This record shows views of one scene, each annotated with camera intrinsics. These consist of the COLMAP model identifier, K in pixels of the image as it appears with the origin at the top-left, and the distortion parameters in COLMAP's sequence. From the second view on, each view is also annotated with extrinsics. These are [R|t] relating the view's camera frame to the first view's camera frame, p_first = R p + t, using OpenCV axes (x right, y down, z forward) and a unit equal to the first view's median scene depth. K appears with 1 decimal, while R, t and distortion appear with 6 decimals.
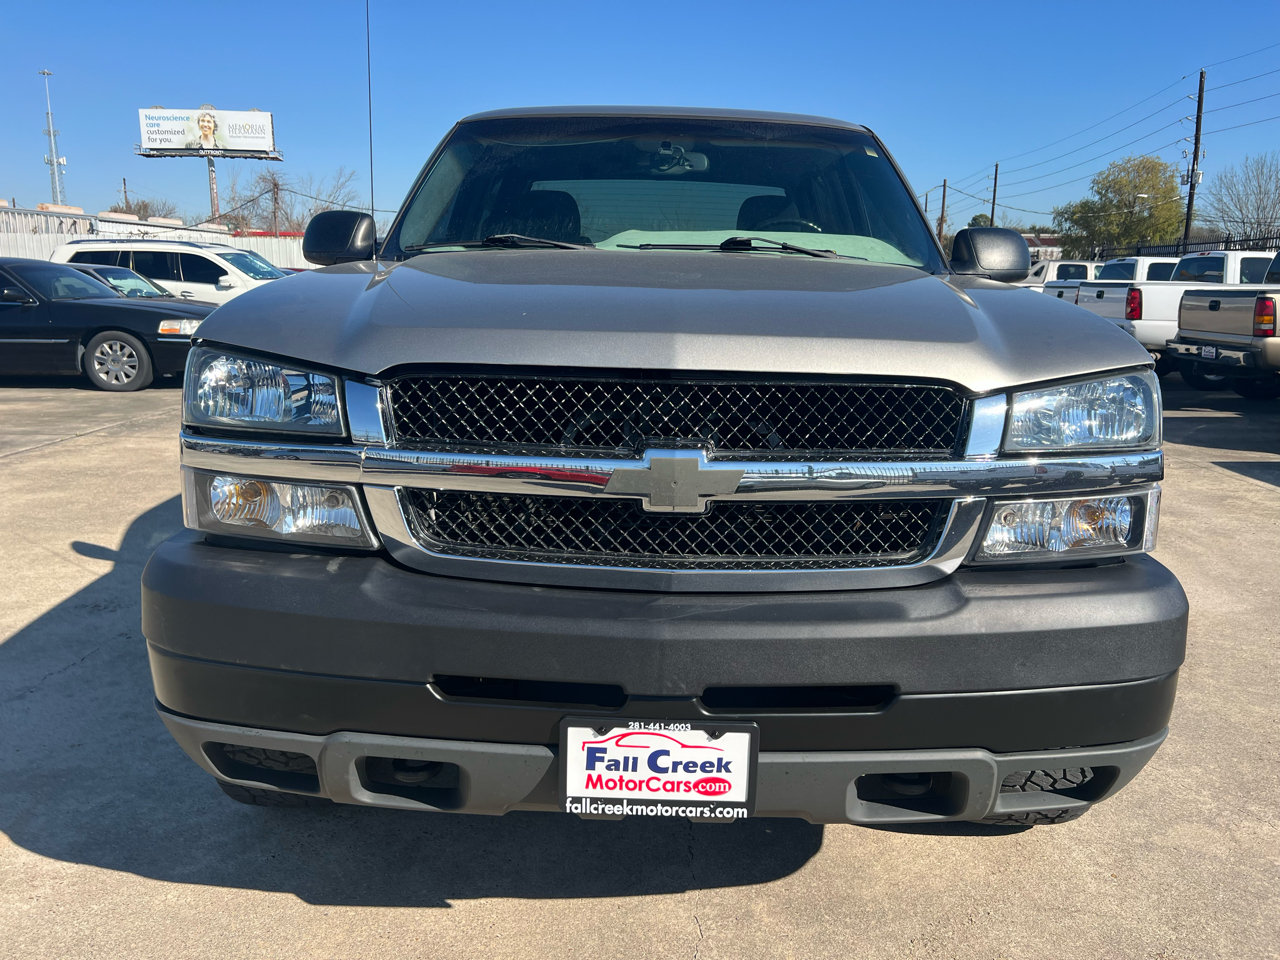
lens RADIAL K [[968.2, 0, 642.4], [0, 968.2, 495.5], [0, 0, 1]] dist [0.044435, -0.056811]
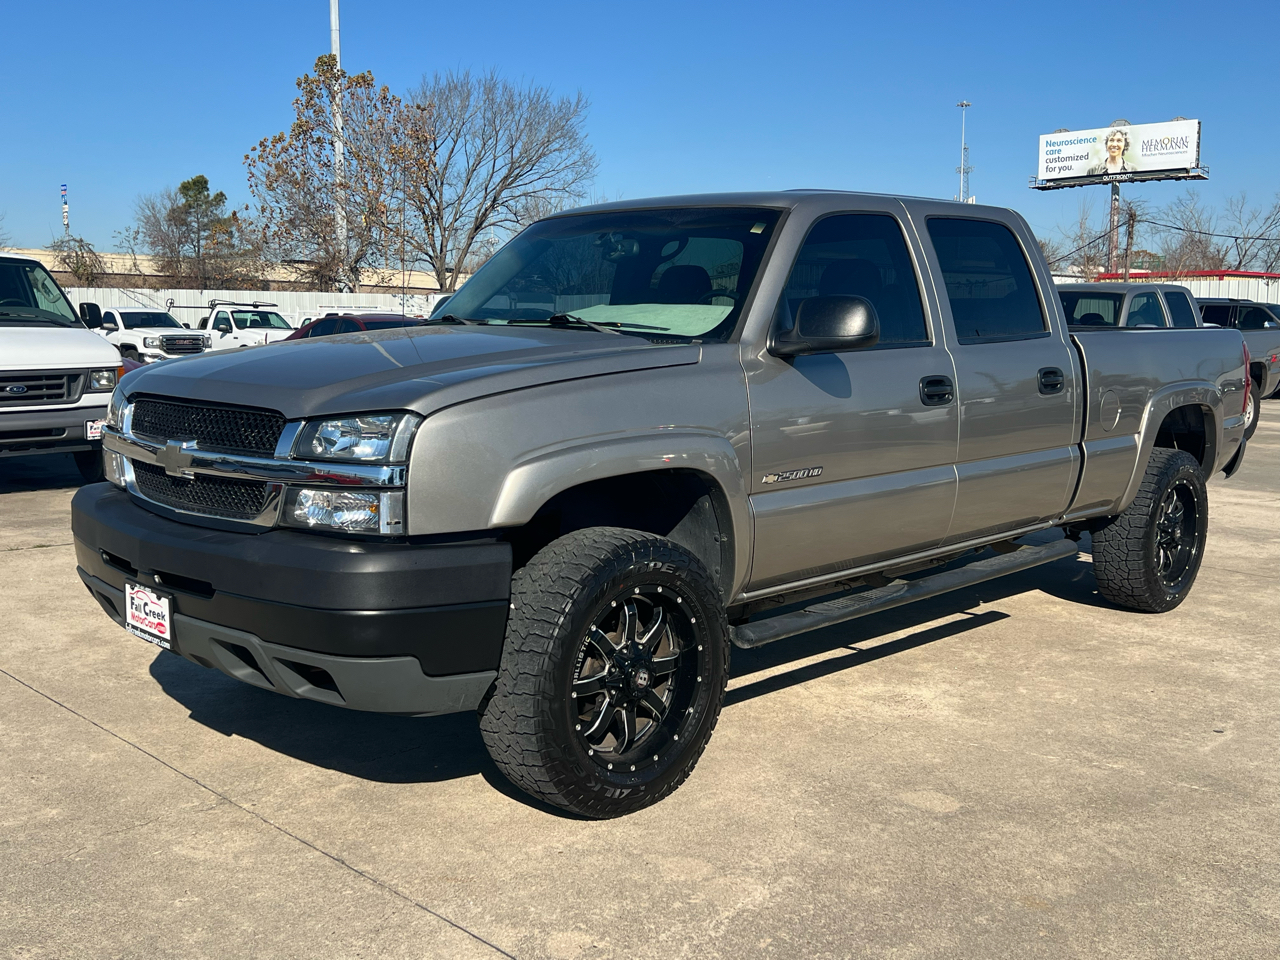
lens RADIAL K [[1269.5, 0, 621.4], [0, 1269.5, 497.3], [0, 0, 1]] dist [0.034192, 0.000000]
pose [[0.707786, 0.083375, -0.701490, 2.285803], [-0.145310, 0.988959, -0.029073, 0.004458], [0.691320, 0.122511, 0.712087, -0.123439]]
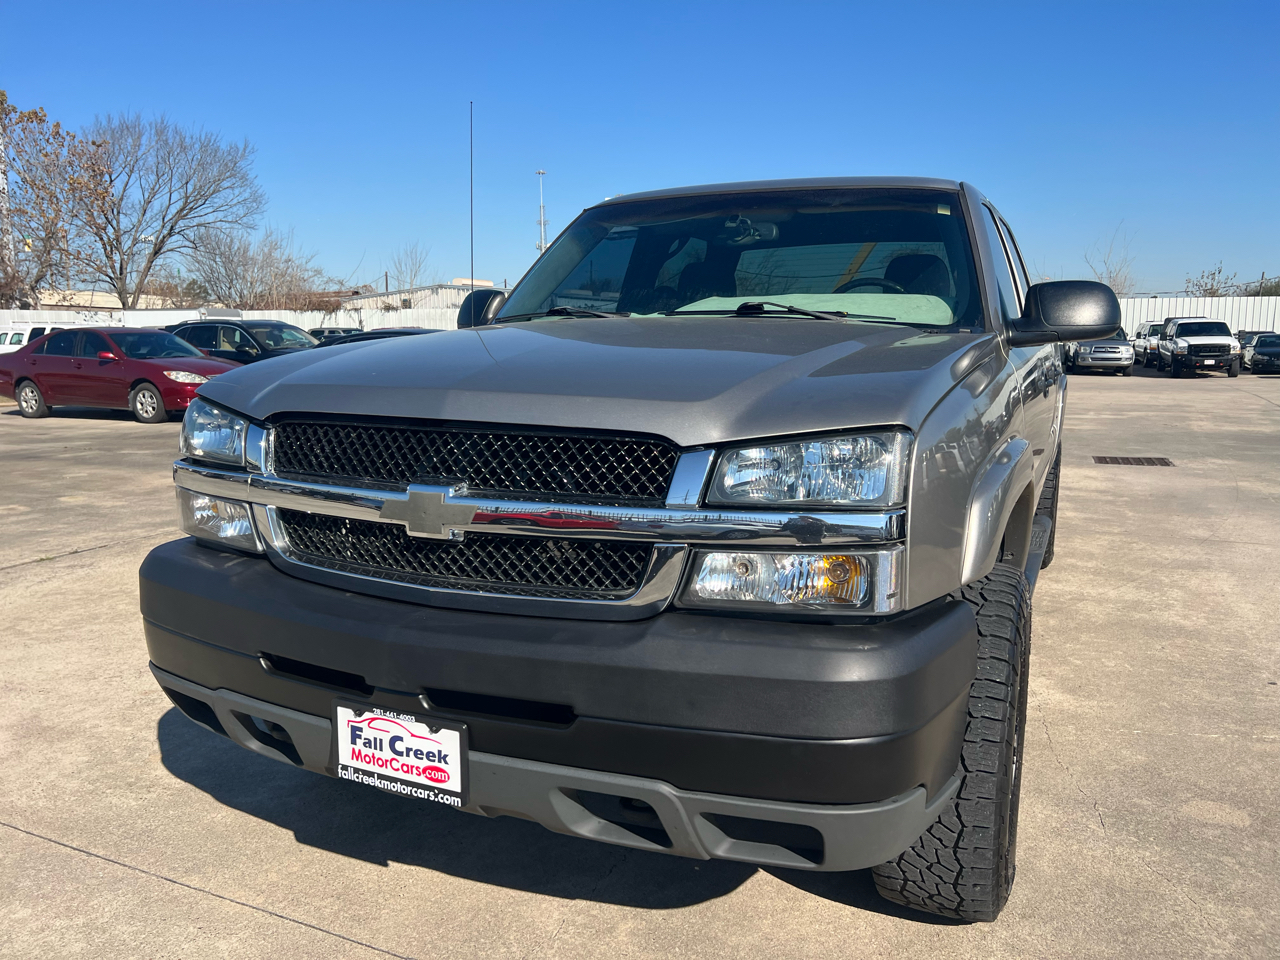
lens RADIAL K [[968.2, 0, 649.8], [0, 968.2, 495.0], [0, 0, 1]] dist [0.044435, -0.056811]
pose [[0.912897, 0.048993, -0.405239, 0.752982], [-0.073162, 0.996333, -0.044359, -0.002459], [0.401580, 0.070143, 0.913134, 0.010064]]
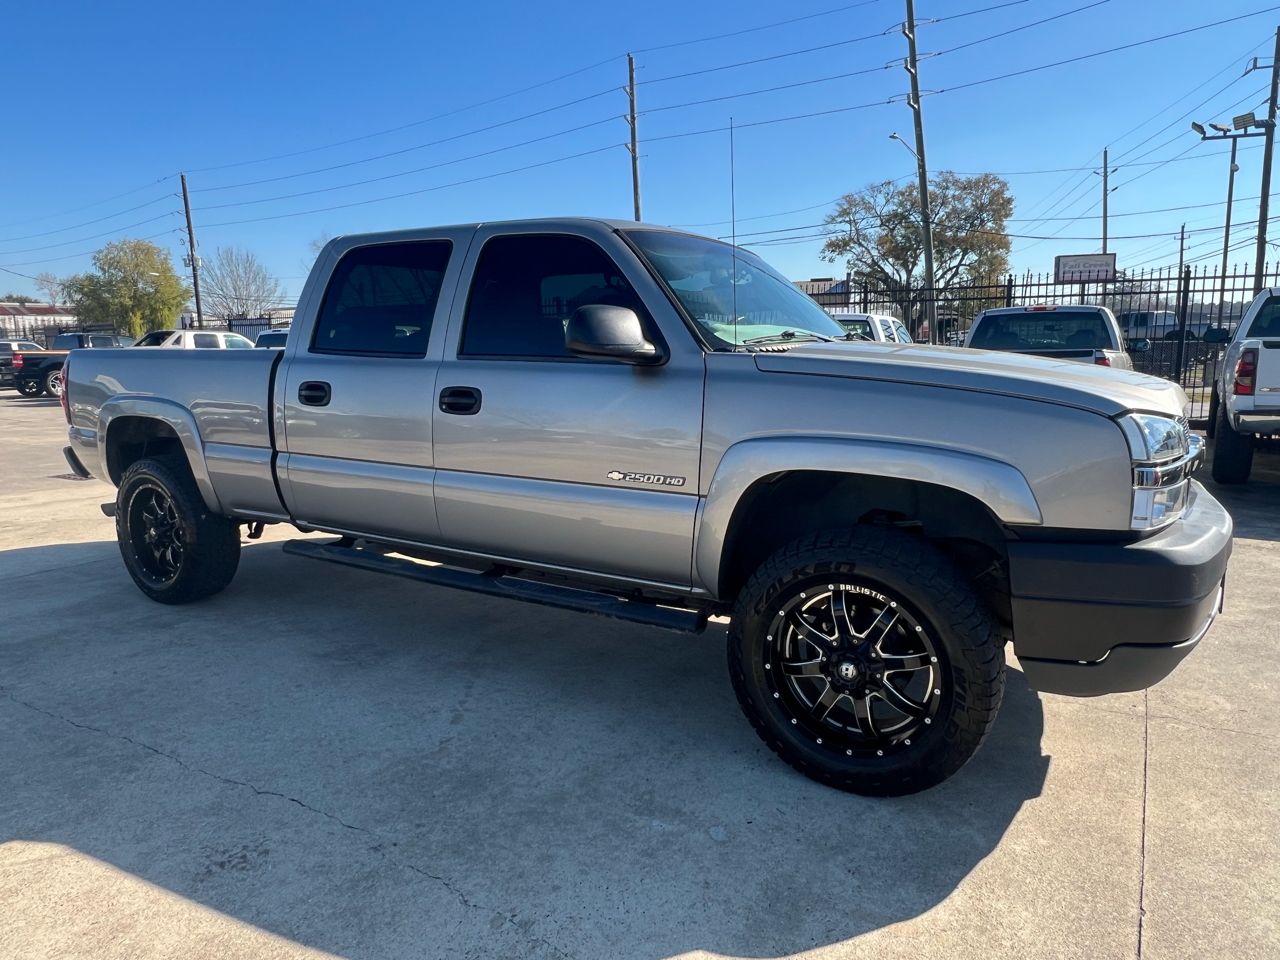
lens RADIAL K [[826.4, 0, 638.2], [0, 826.4, 486.4], [0, 0, 1]] dist [-0.003377, -0.000032]
pose [[0.511447, -0.162409, 0.843828, -2.153963], [0.201350, 0.977289, 0.066057, -0.309081], [-0.835392, 0.136120, 0.532533, 1.056330]]
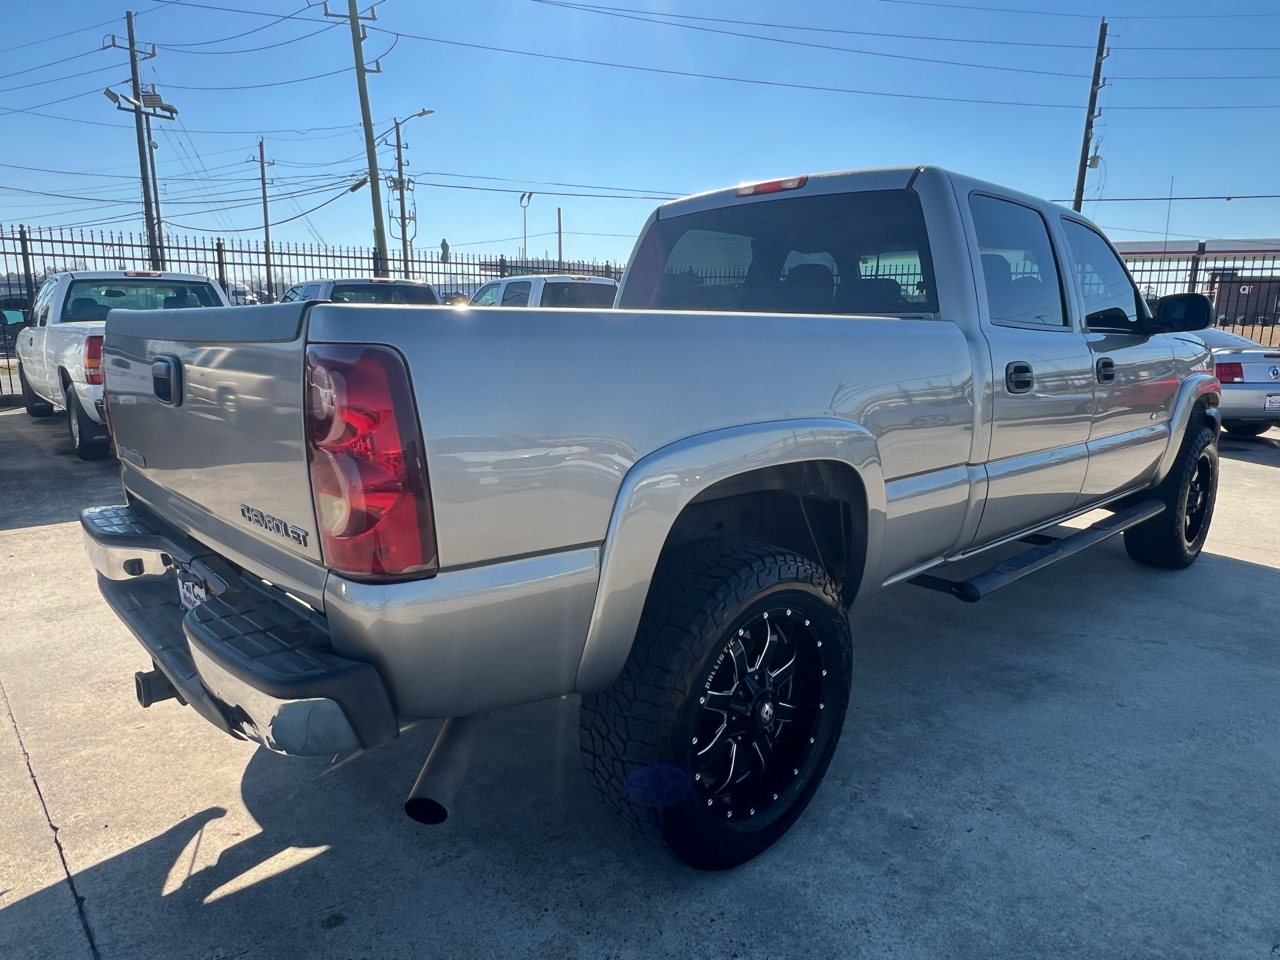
lens RADIAL K [[826.4, 0, 640.0], [0, 826.4, 476.3], [0, 0, 1]] dist [-0.003377, -0.000032]
pose [[-0.687095, -0.159006, 0.708955, -1.352255], [0.137193, 0.929813, 0.341504, -1.149773], [-0.713497, 0.331910, -0.617056, 4.909040]]
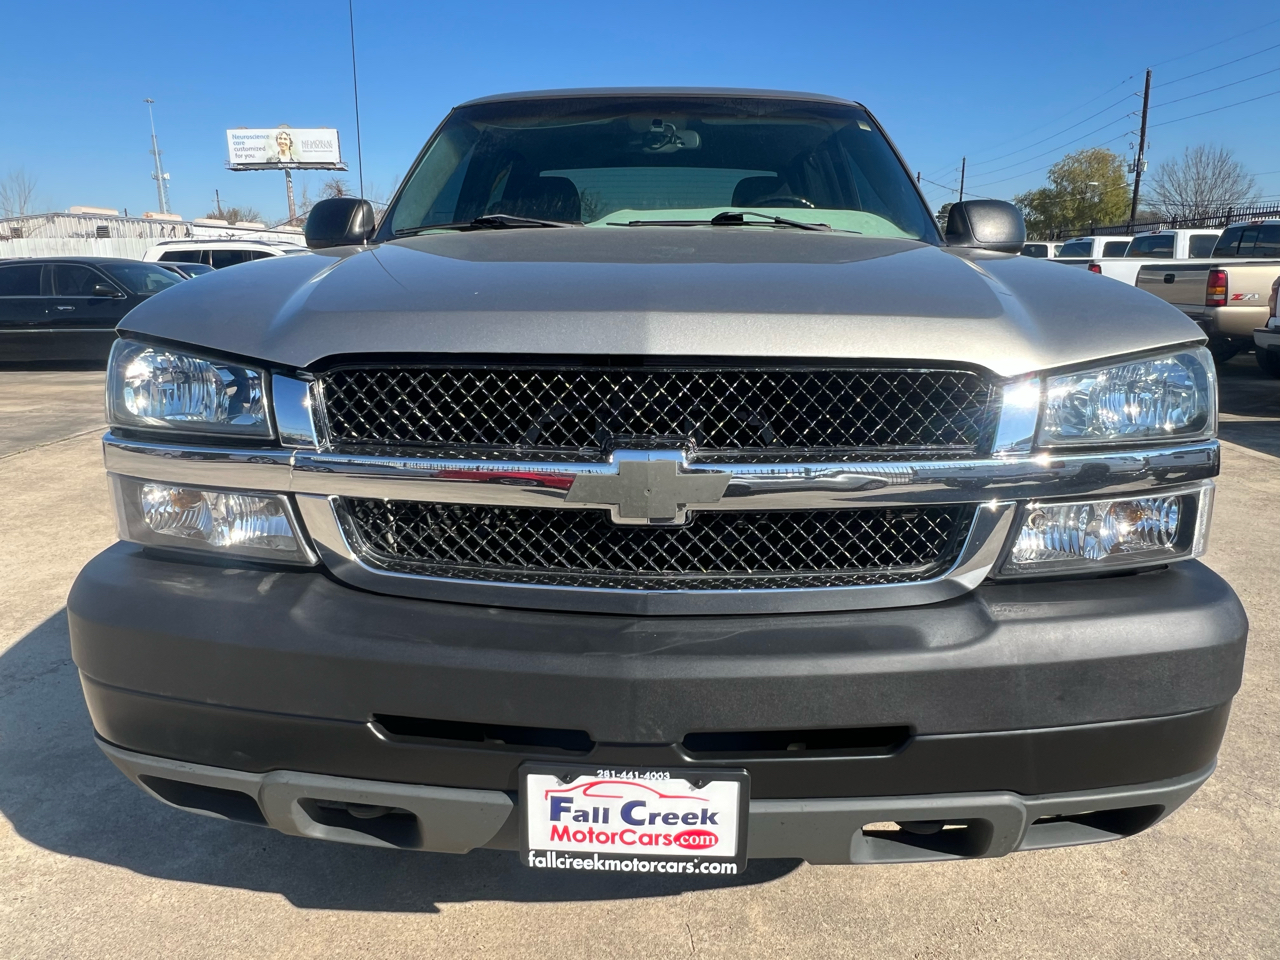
lens RADIAL K [[826.4, 0, 627.3], [0, 826.4, 483.7], [0, 0, 1]] dist [-0.003377, -0.000032]
pose [[0.999260, -0.010679, -0.036953, 0.040563], [0.012107, 0.999180, 0.038647, -0.045640], [0.036510, -0.039066, 0.998569, 0.271533]]
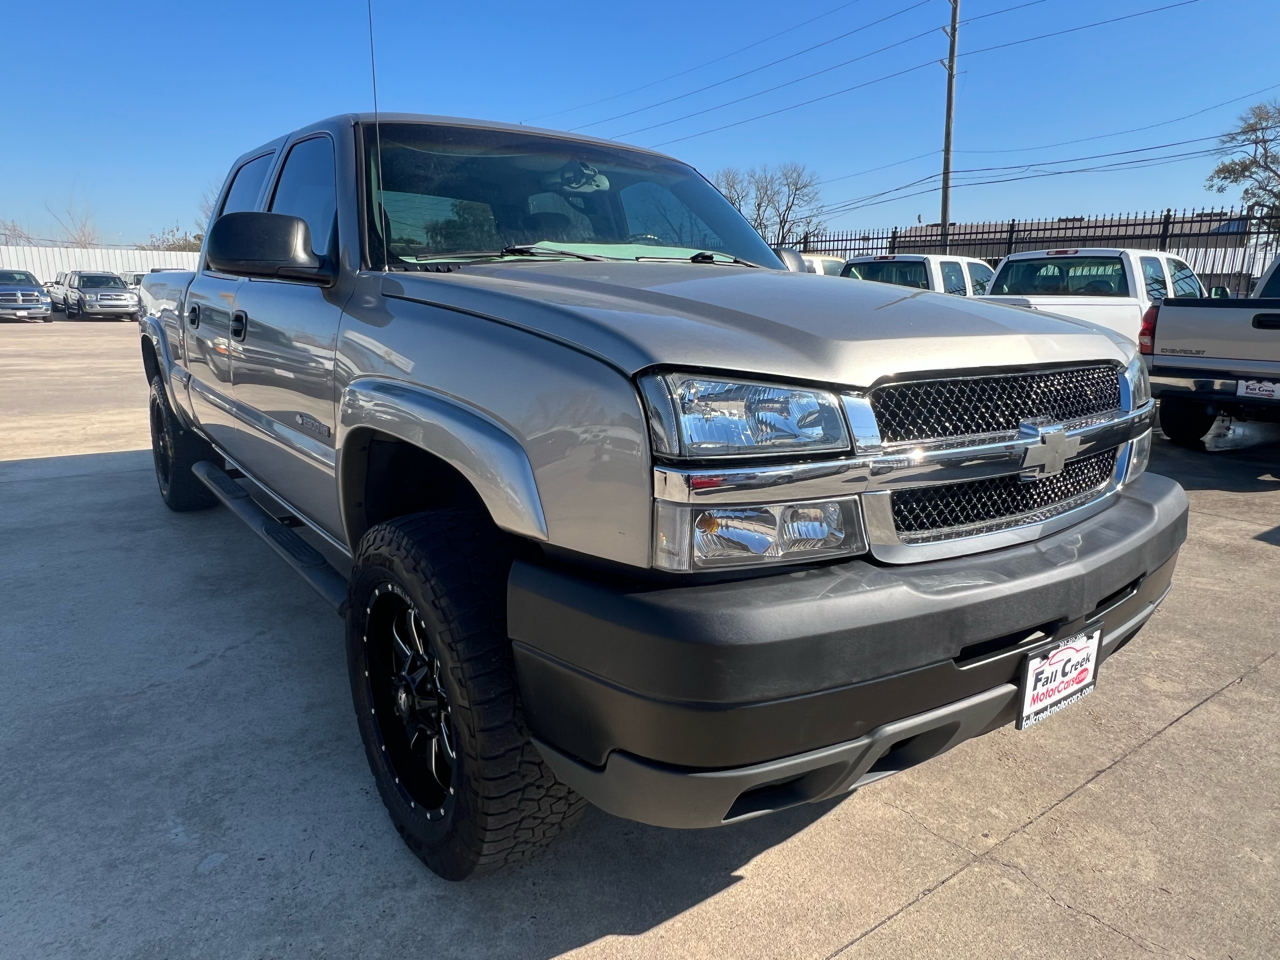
lens RADIAL K [[826.4, 0, 634.9], [0, 826.4, 490.0], [0, 0, 1]] dist [-0.003377, -0.000032]
pose [[0.798816, -0.148947, 0.582844, -1.021863], [0.132315, 0.988640, 0.071306, -0.112529], [-0.586843, 0.020159, 0.809450, 0.431679]]
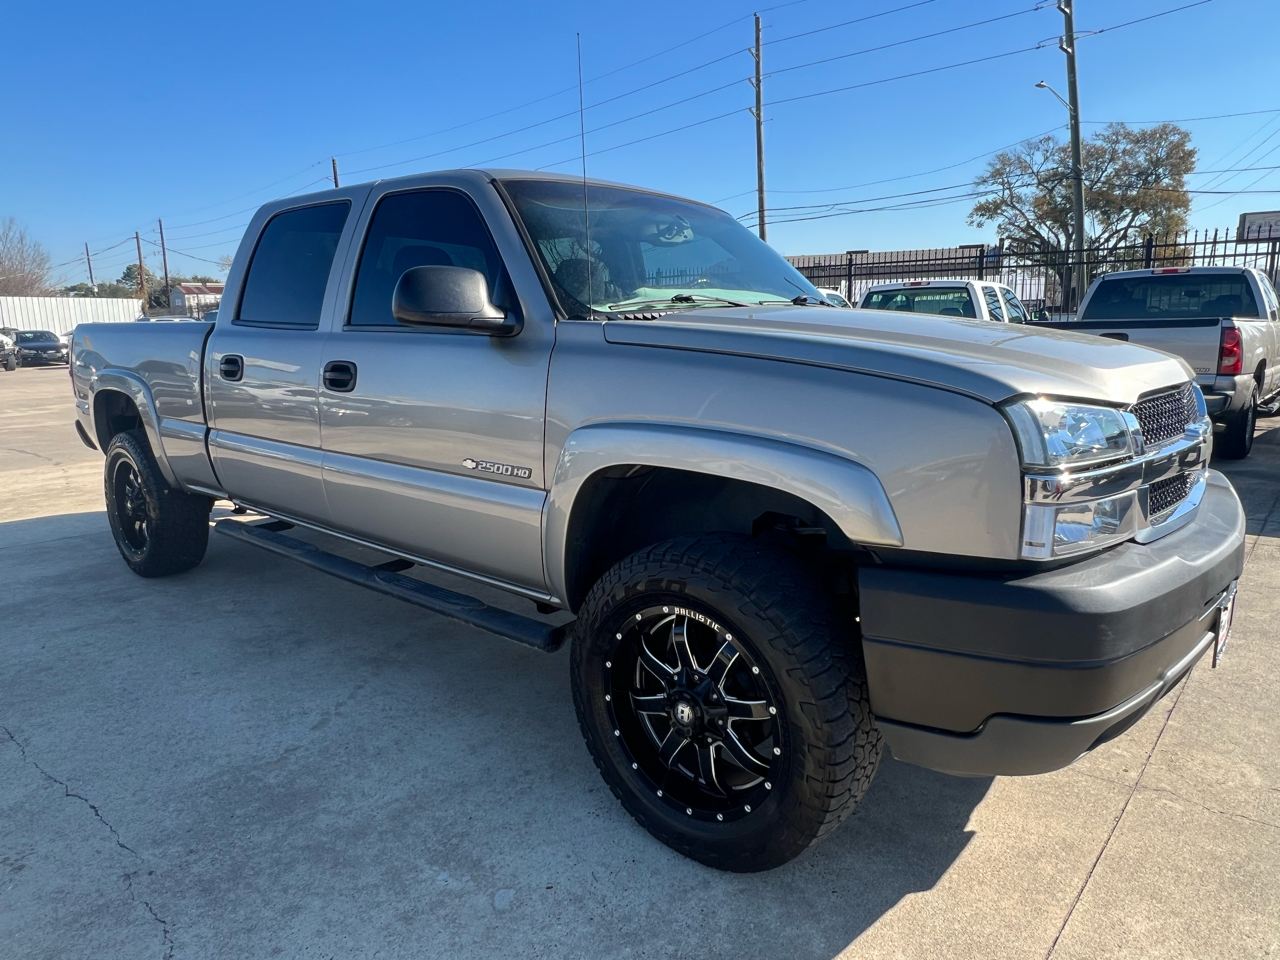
lens RADIAL K [[826.4, 0, 636.2], [0, 826.4, 483.2], [0, 0, 1]] dist [-0.003377, -0.000032]
pose [[0.647684, -0.170391, 0.742611, -1.597285], [0.188495, 0.980208, 0.060507, -0.218511], [-0.738224, 0.100789, 0.666984, 0.766324]]
